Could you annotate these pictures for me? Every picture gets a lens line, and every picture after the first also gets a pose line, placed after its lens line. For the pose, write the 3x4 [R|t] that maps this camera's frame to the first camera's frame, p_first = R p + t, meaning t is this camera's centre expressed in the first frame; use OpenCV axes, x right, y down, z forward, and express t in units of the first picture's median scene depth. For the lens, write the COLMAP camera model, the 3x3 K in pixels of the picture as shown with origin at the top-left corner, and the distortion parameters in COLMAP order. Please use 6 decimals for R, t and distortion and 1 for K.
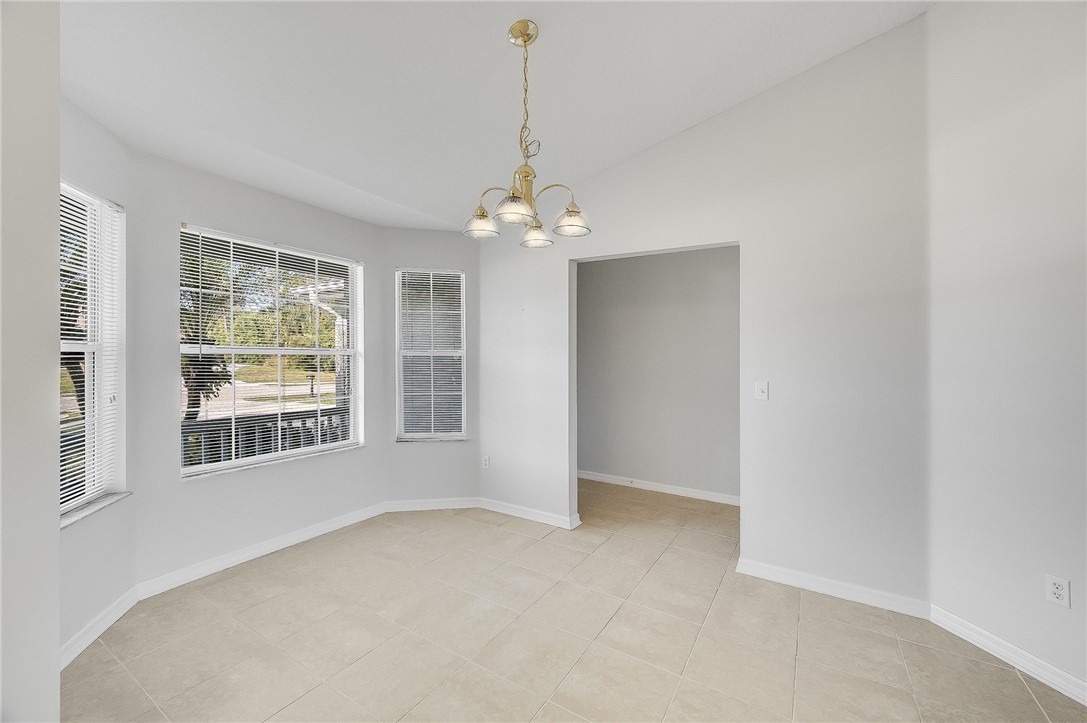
lens RADIAL K [[435.9, 0, 539.6], [0, 435.9, 357.5], [0, 0, 1]] dist [0.002243, 0.000434]
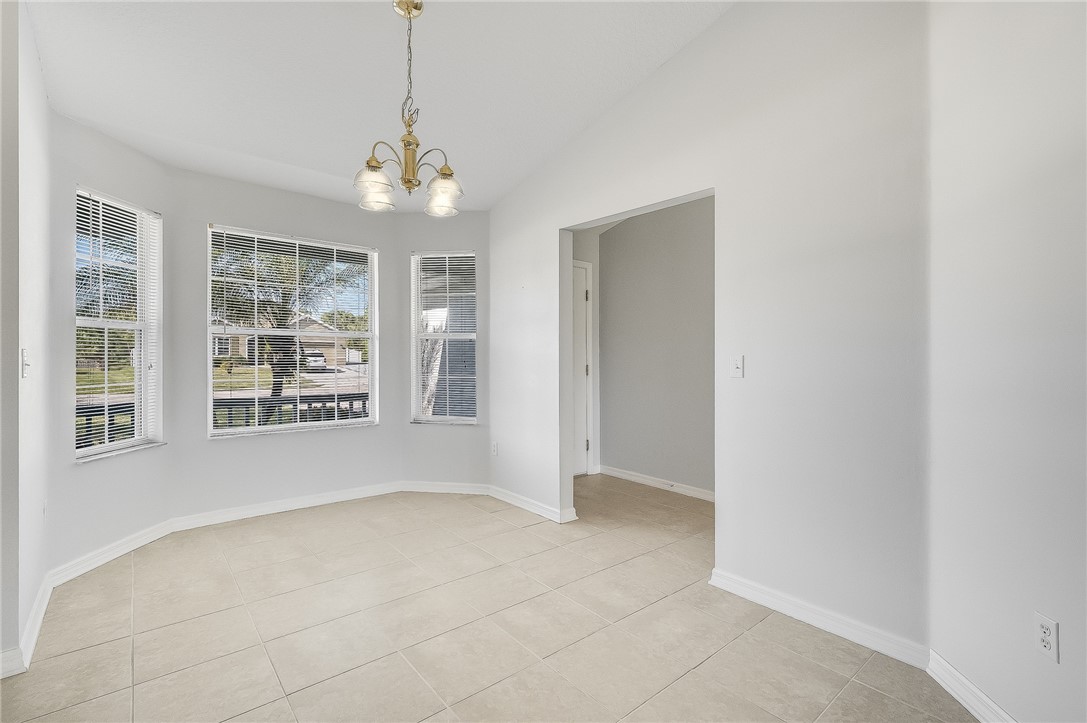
lens RADIAL K [[495.5, 0, 543.6], [0, 495.5, 359.0], [0, 0, 1]] dist [0.007955, 0.000396]
pose [[0.948324, -0.001535, -0.317300, 0.365546], [0.001054, 0.999998, -0.001687, 0.050339], [0.317302, 0.001265, 0.948324, -0.002524]]
